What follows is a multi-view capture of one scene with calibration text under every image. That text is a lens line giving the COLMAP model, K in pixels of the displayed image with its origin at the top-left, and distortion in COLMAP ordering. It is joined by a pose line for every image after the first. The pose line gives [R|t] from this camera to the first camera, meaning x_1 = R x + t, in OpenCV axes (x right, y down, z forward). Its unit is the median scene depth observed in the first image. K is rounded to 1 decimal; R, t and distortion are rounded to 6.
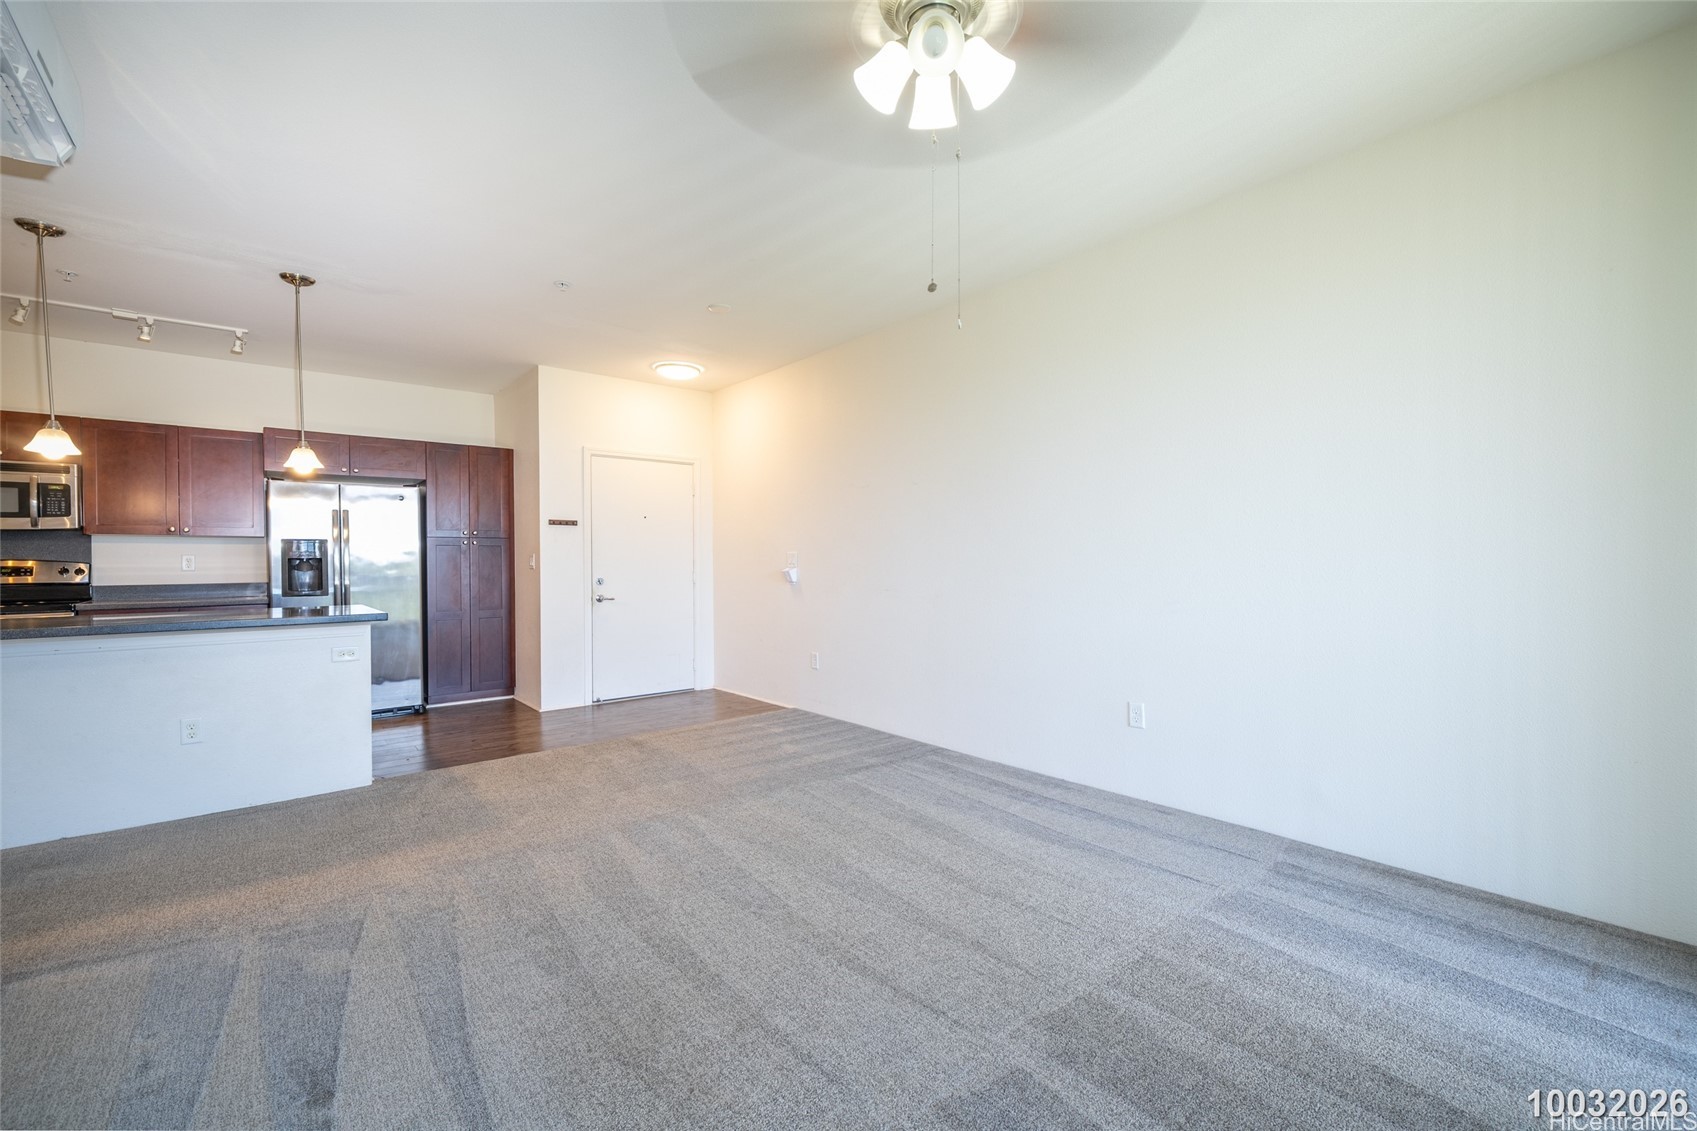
lens RADIAL K [[700.7, 0, 848.5], [0, 700.7, 565.5], [0, 0, 1]] dist [-0.000099, -0.000032]
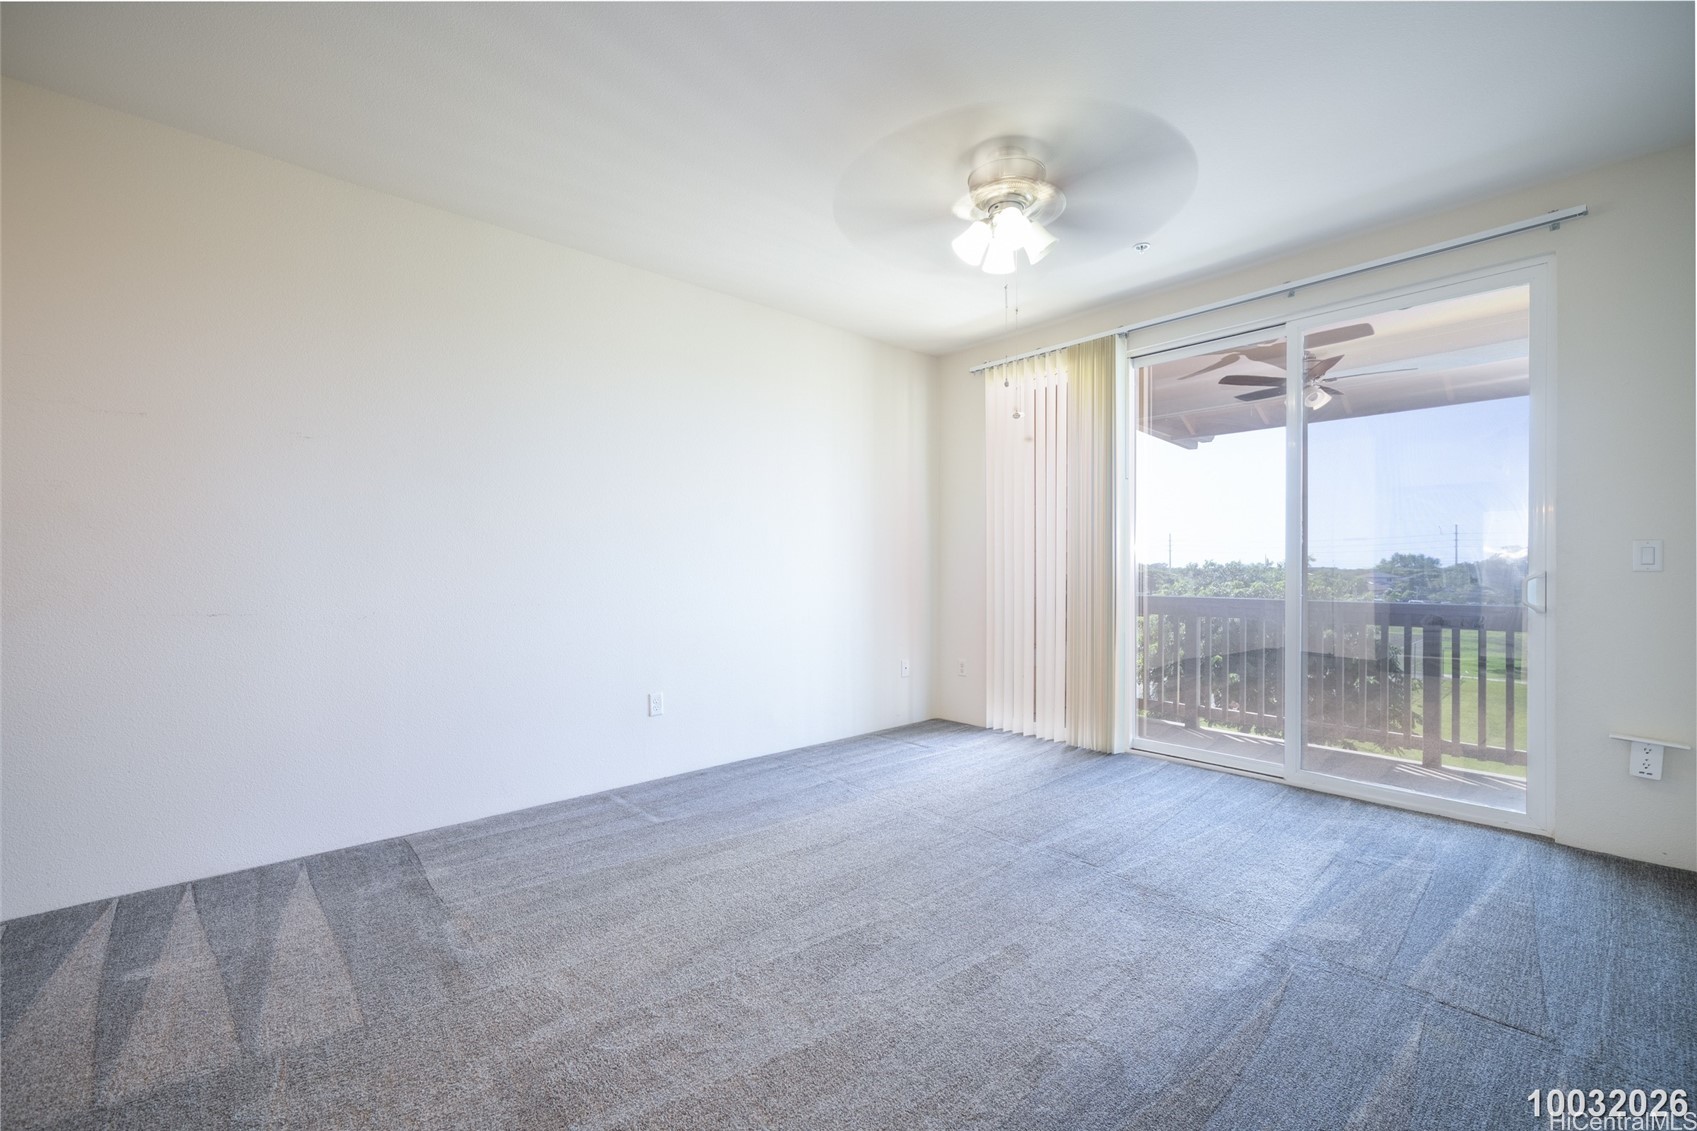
lens RADIAL K [[743.9, 0, 848.5], [0, 743.9, 565.5], [0, 0, 1]] dist [-0.000677, 0.000410]
pose [[-0.038326, -0.001000, 0.999265, -0.592950], [0.000563, 0.999999, 0.001023, -0.003633], [-0.999265, 0.000602, -0.038326, 0.576318]]
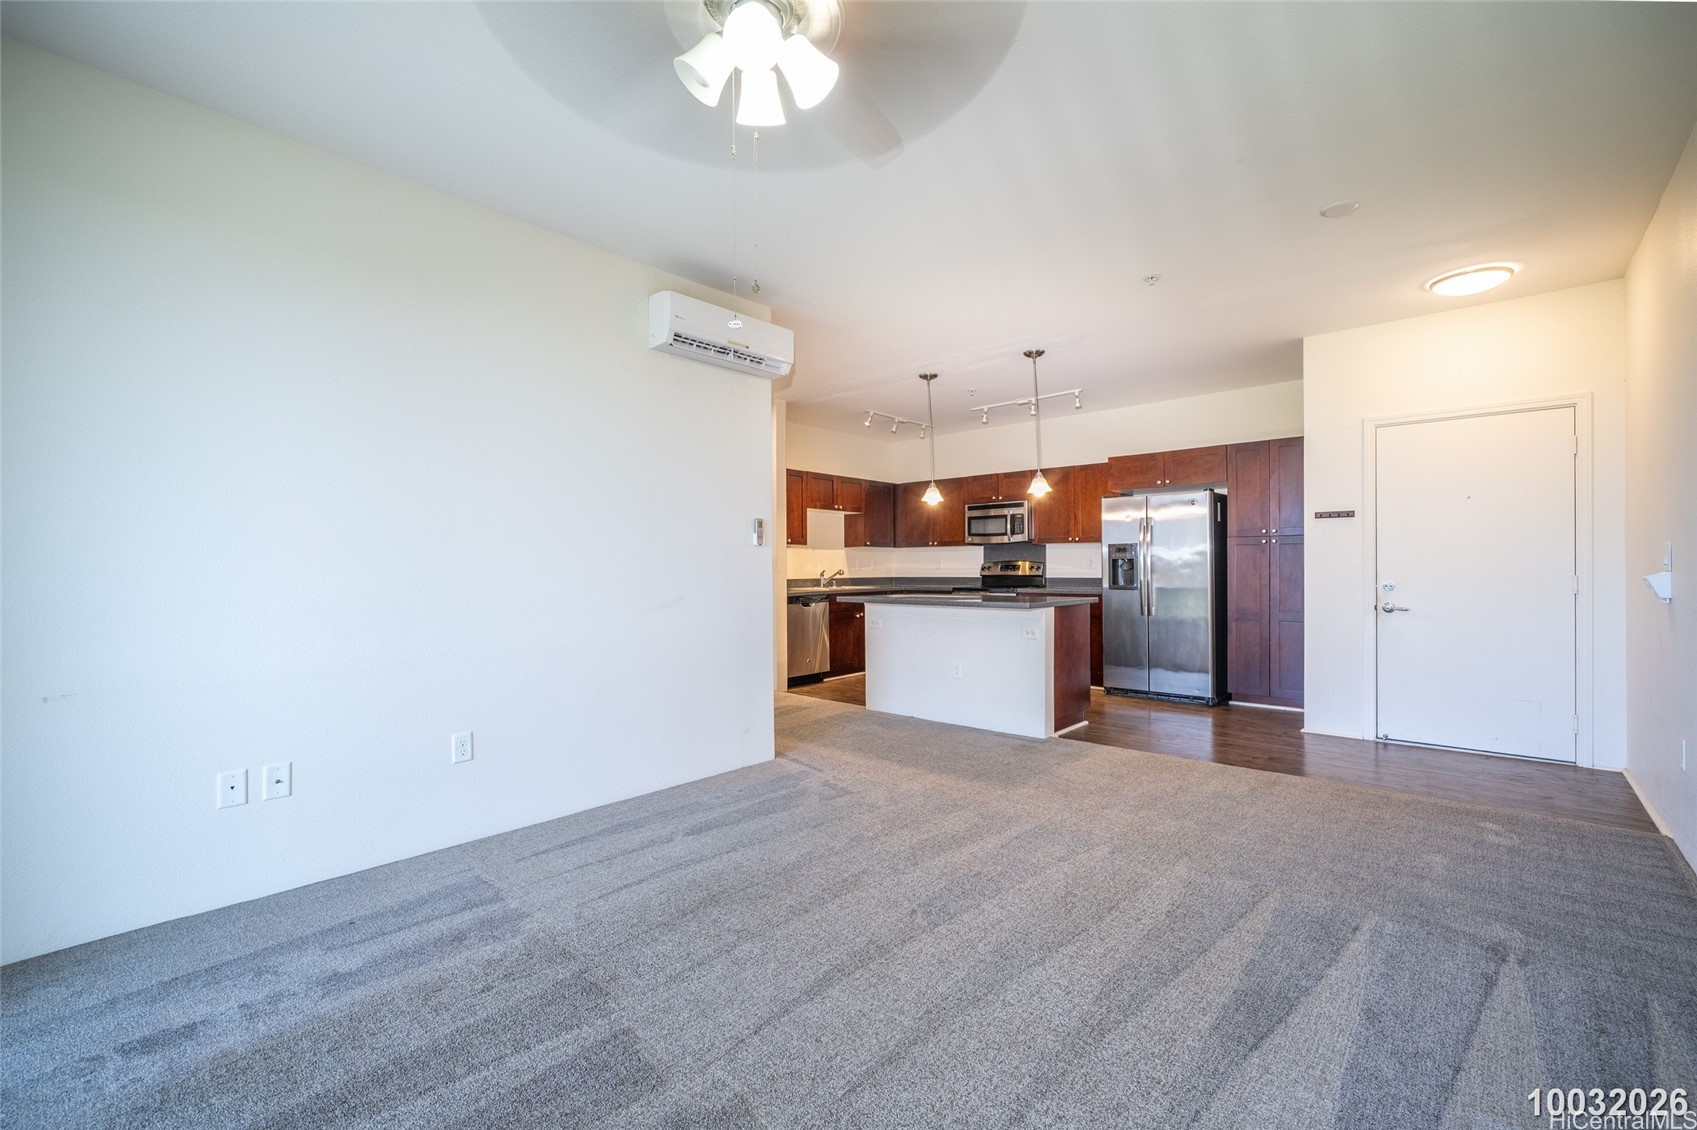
lens RADIAL K [[700.7, 0, 848.5], [0, 700.7, 565.0], [0, 0, 1]] dist [-0.000099, -0.000032]
pose [[0.159775, 0.002990, -0.987149, 0.450666], [-0.000175, 0.999995, 0.003001, -0.004257], [0.987153, -0.000307, 0.159775, 0.394719]]
